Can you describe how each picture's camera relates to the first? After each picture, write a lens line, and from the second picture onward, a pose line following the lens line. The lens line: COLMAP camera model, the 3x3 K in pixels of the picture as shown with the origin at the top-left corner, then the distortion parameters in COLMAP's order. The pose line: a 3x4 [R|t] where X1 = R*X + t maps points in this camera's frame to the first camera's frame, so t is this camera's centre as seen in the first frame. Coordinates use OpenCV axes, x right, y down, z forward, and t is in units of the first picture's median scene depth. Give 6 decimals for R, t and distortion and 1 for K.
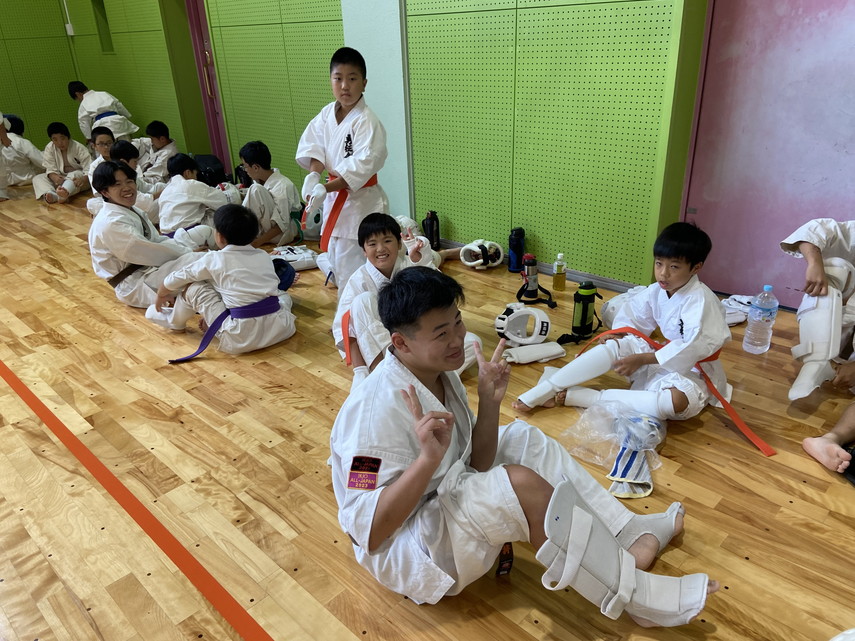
lens RADIAL K [[640.4, 0, 426.4], [0, 640.4, 326.7], [0, 0, 1]] dist [0.109199, -0.135037]
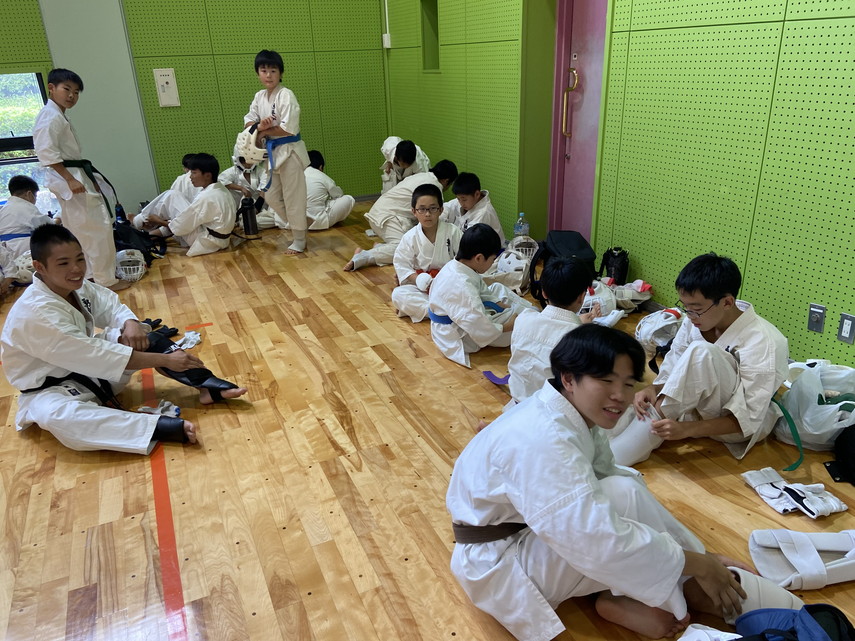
lens RADIAL K [[640.4, 0, 431.1], [0, 640.4, 315.2], [0, 0, 1]] dist [0.109199, -0.135037]
pose [[0.935266, 0.133110, -0.327962, -0.305774], [-0.143142, 0.989681, -0.006521, -0.198264], [0.323710, 0.053044, 0.944668, 0.452386]]
